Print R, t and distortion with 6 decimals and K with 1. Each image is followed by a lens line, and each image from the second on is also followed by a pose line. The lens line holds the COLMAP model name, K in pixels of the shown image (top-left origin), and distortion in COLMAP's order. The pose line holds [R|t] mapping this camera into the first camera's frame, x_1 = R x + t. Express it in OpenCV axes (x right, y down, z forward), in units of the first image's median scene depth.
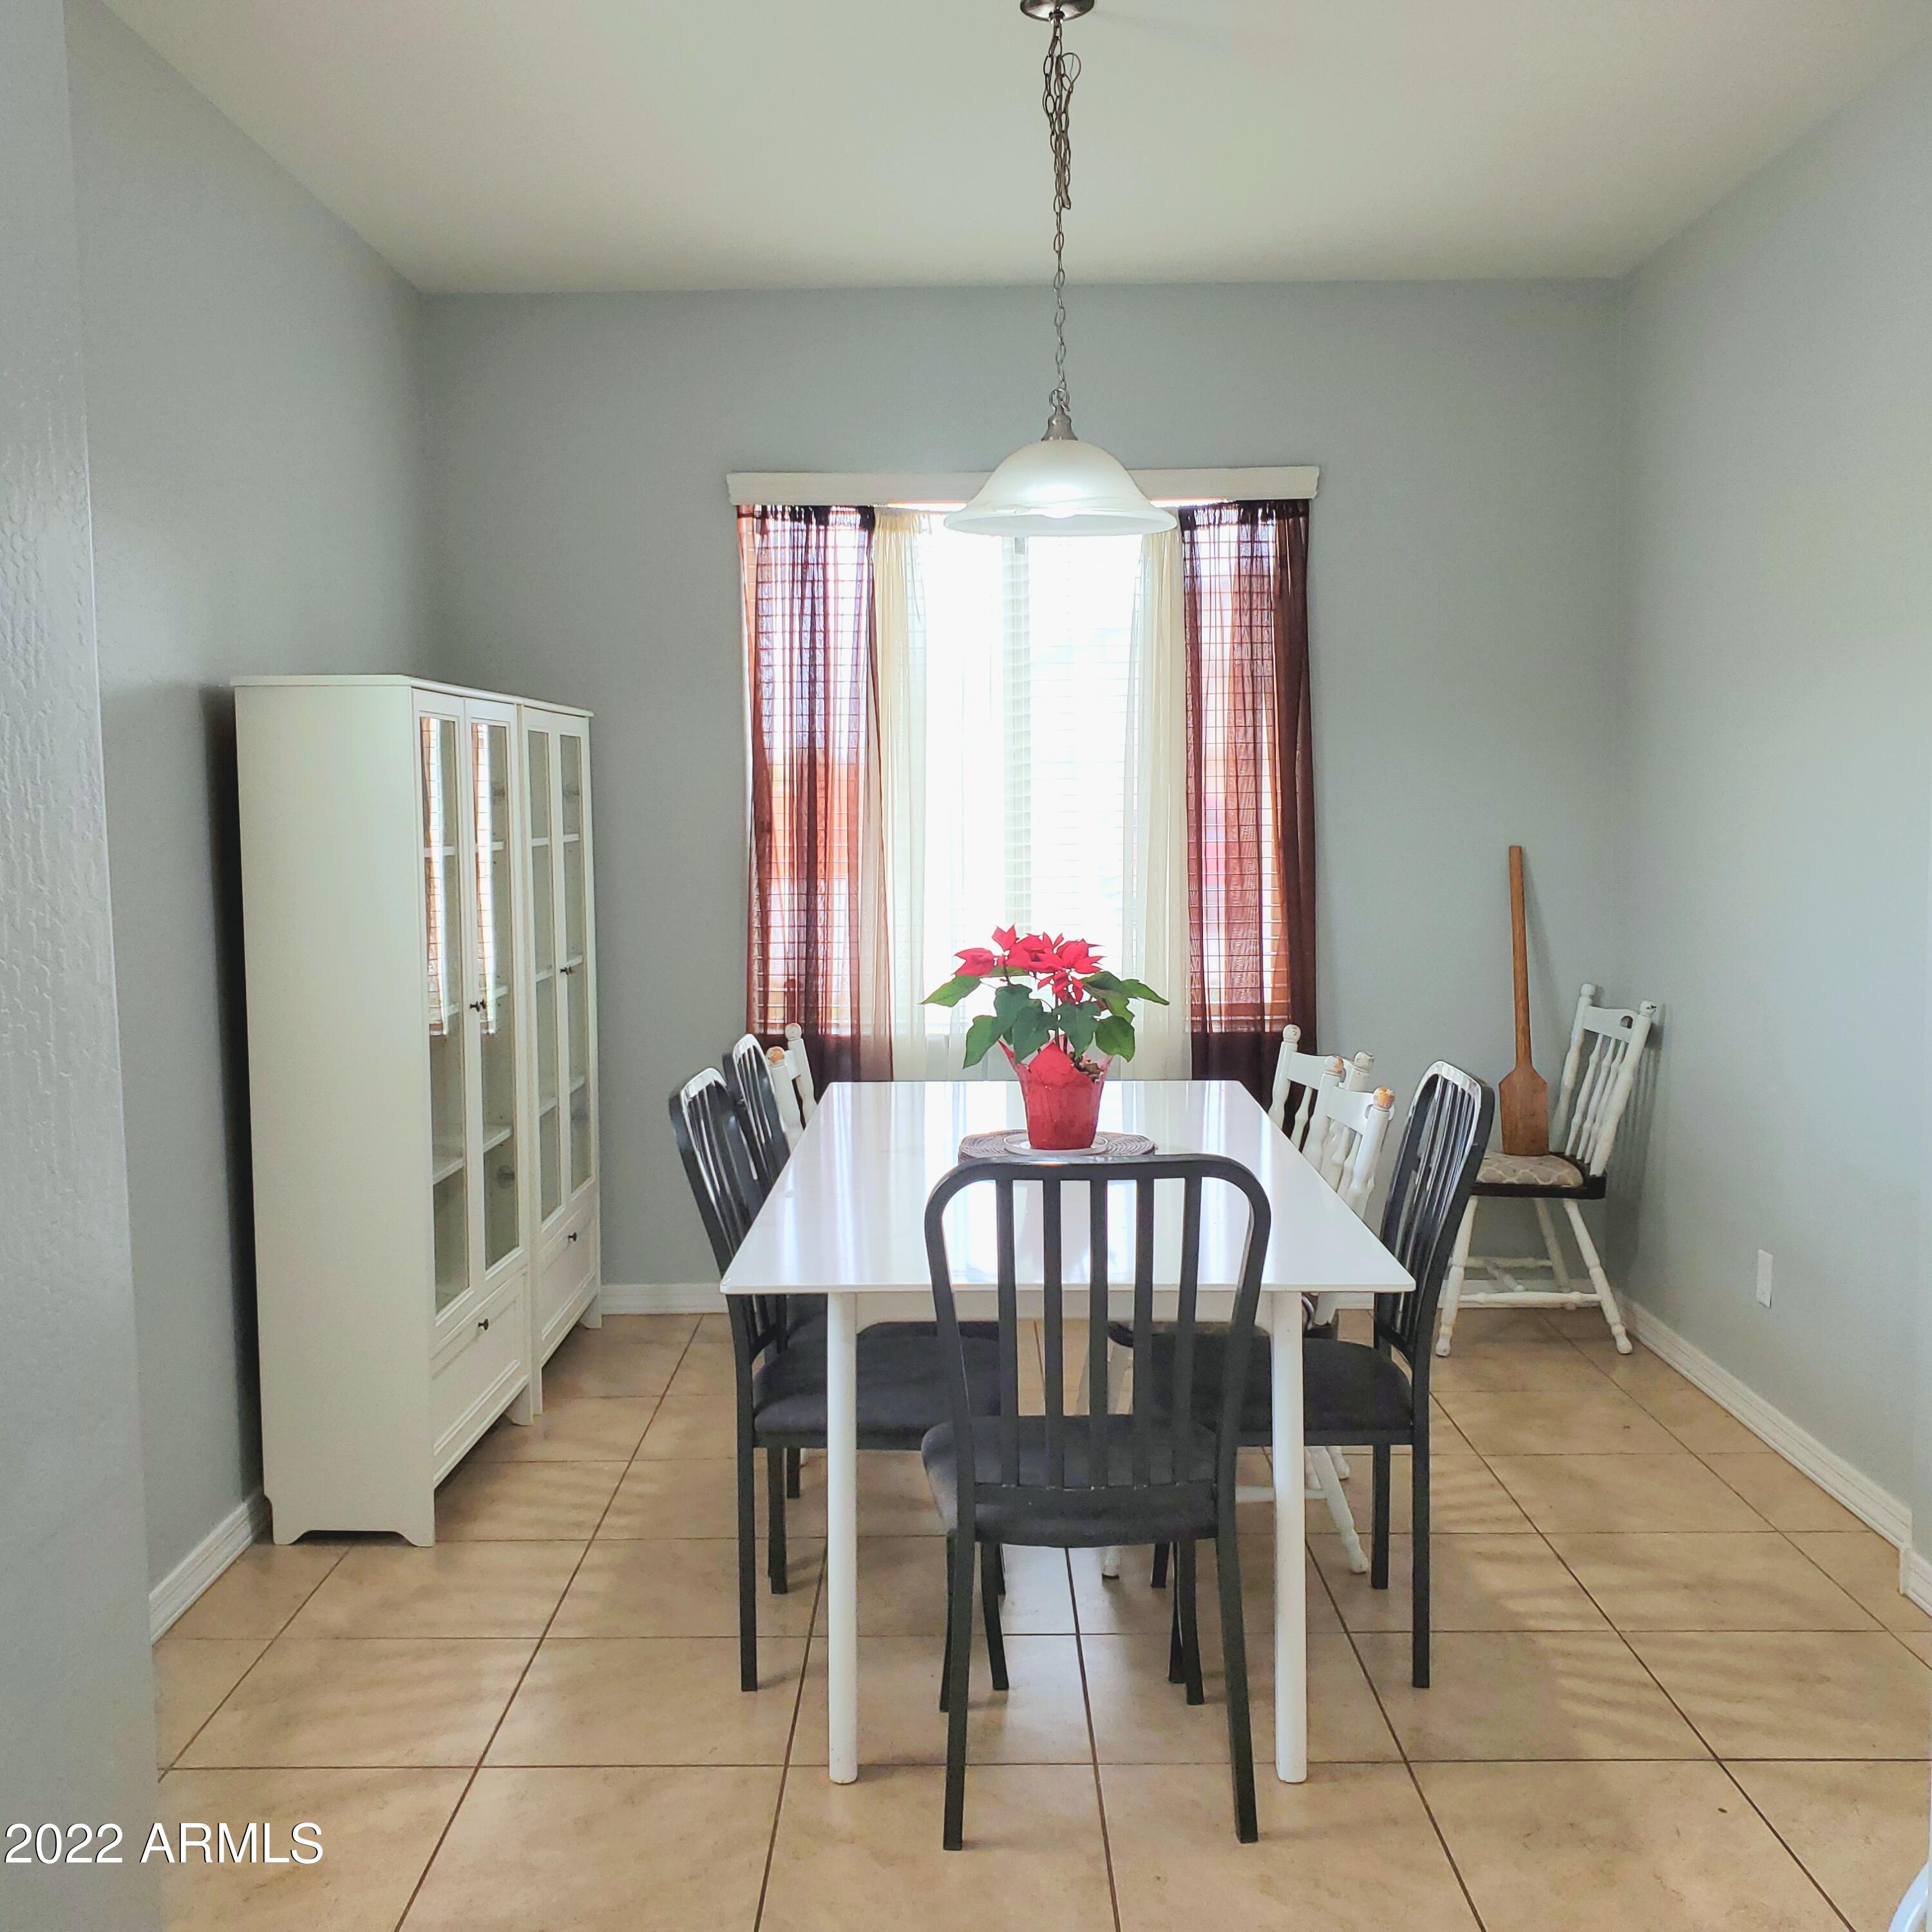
lens RADIAL K [[2016.9, 0, 966.0], [0, 2016.9, 966.0], [0, 0, 1]] dist [0.003394, 0.013571]
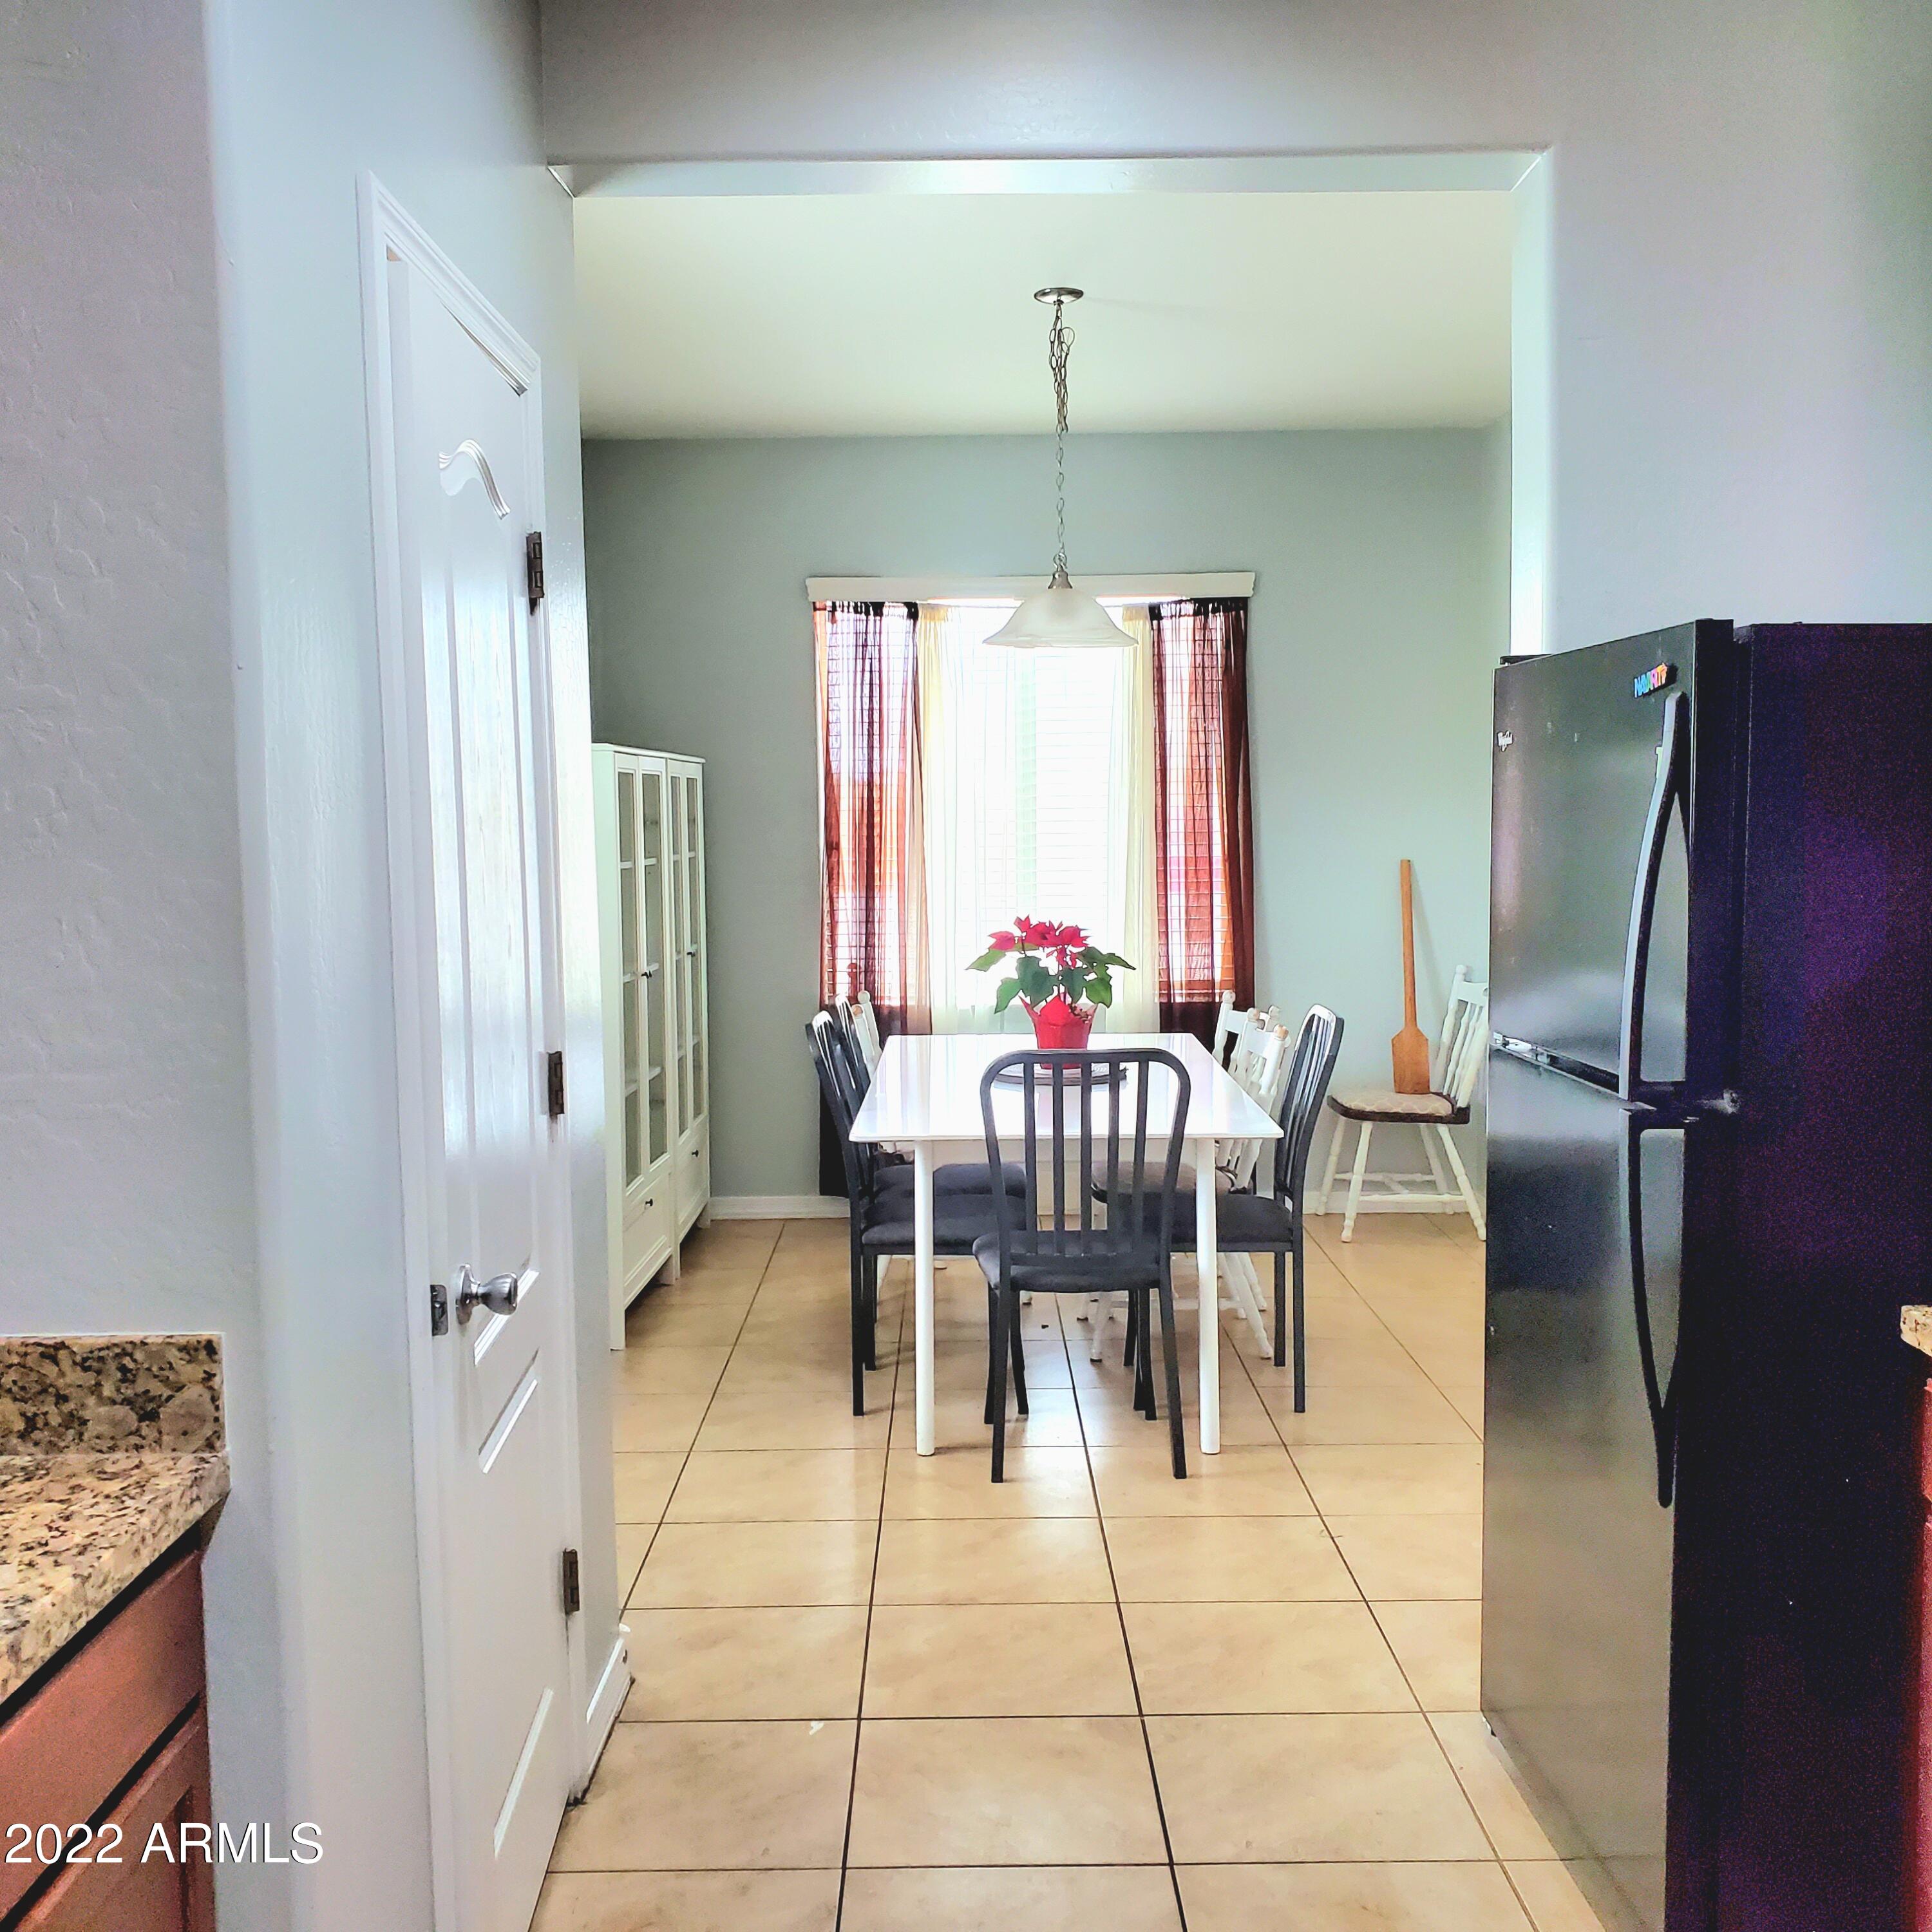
lens RADIAL K [[1996.4, 0, 975.7], [0, 1996.4, 1007.5], [0, 0, 1]] dist [0.019490, 0.014278]
pose [[0.999970, -0.002433, 0.007396, -0.023789], [0.002326, 0.999894, 0.014399, 0.023794], [-0.007430, -0.014382, 0.999869, -0.408547]]
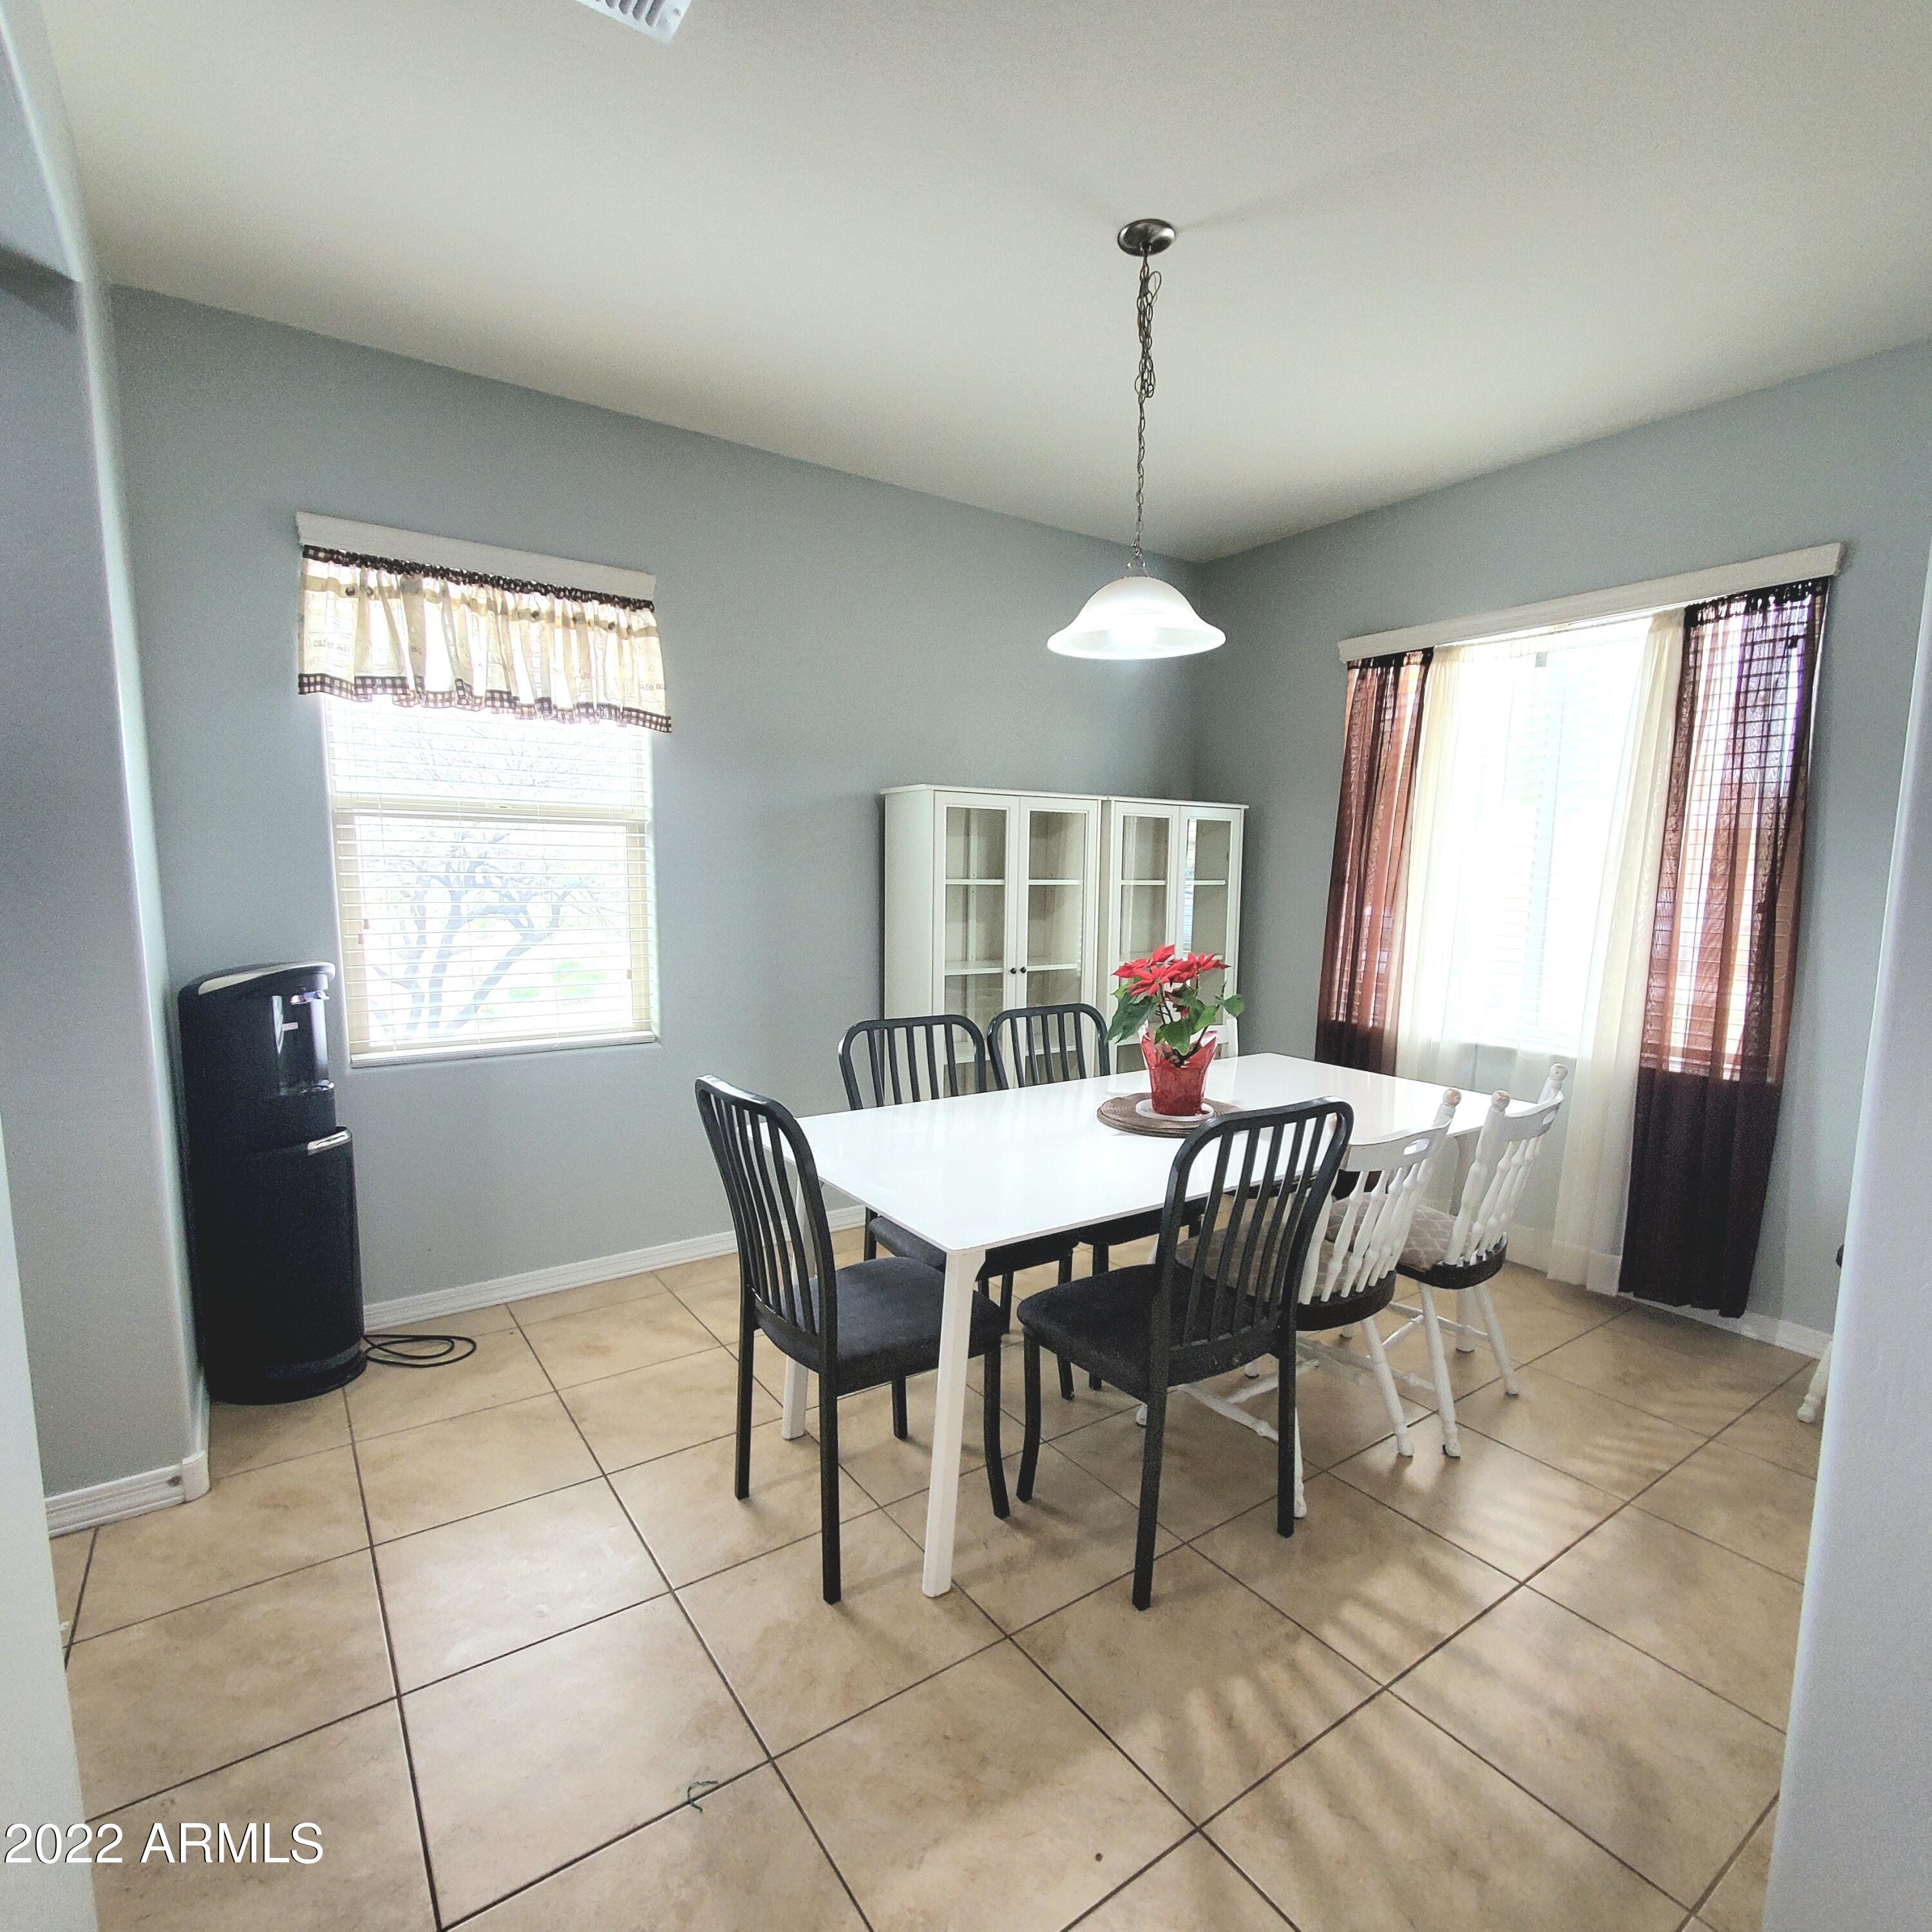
lens RADIAL K [[1024.2, 0, 969.3], [0, 1024.2, 1000.2], [0, 0, 1]] dist [-0.001568, -0.000377]
pose [[0.577979, 0.124039, -0.806570, 0.484084], [-0.088849, 0.992070, 0.088899, -0.030560], [0.811201, 0.020281, 0.584416, 0.449358]]
